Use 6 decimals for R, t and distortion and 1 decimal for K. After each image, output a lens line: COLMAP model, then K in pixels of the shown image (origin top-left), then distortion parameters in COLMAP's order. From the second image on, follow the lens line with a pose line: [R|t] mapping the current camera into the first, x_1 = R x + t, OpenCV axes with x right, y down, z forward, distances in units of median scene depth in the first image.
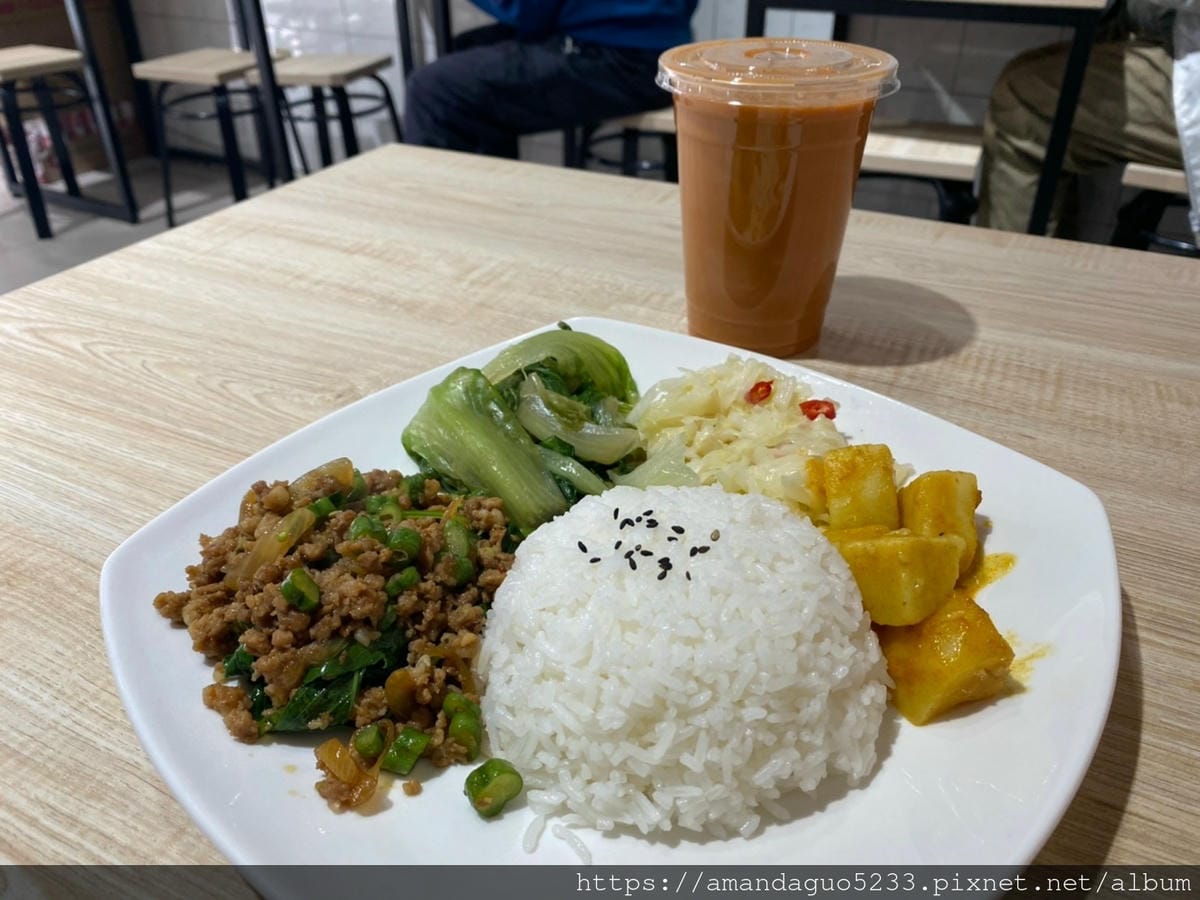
lens RADIAL K [[962.3, 0, 593.0], [0, 962.3, 445.2], [0, 0, 1]] dist [0.013063, -0.046008]
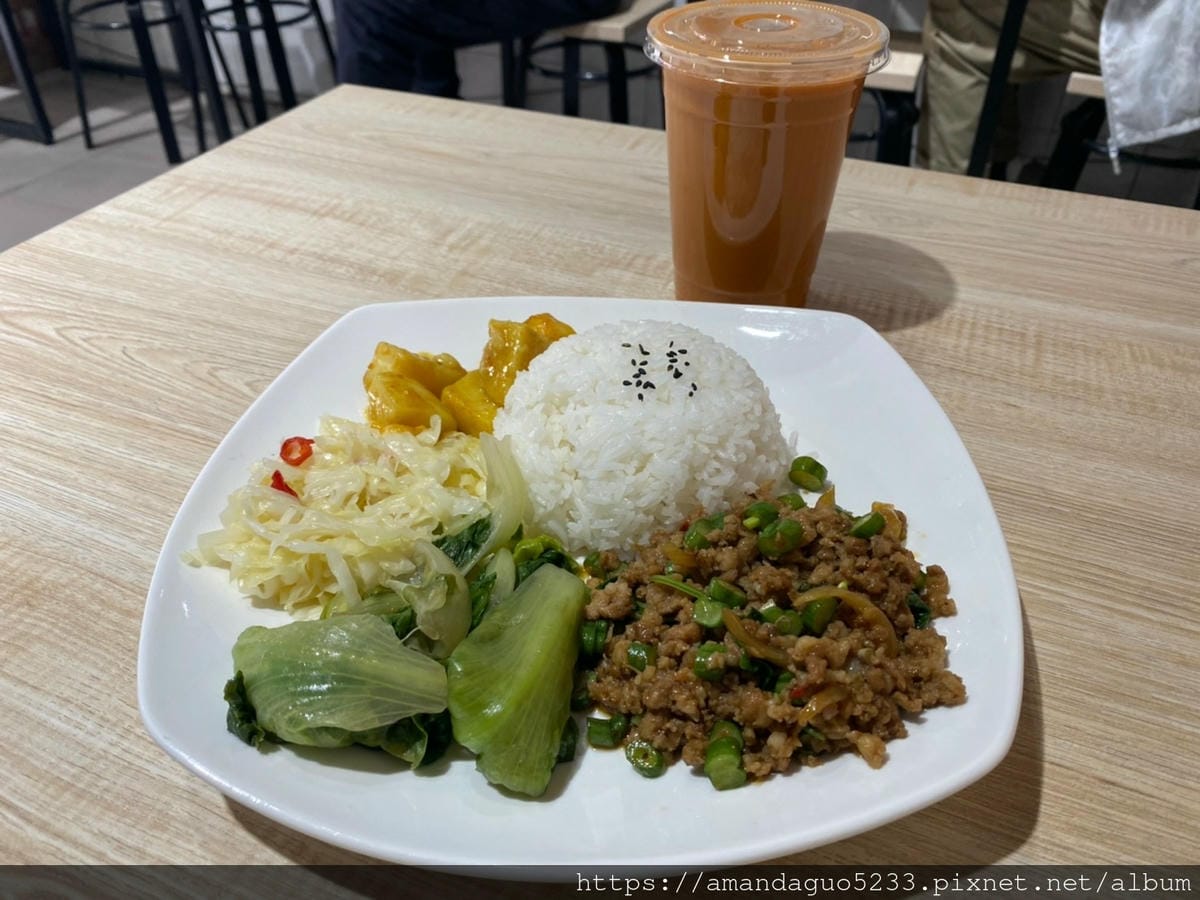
lens RADIAL K [[962.3, 0, 593.0], [0, 962.3, 445.2], [0, 0, 1]] dist [0.013063, -0.046008]
pose [[0.997585, -0.037846, 0.058236, -0.061611], [0.031984, 0.994625, 0.098481, -0.081129], [-0.061650, -0.096380, 0.993433, -0.009293]]
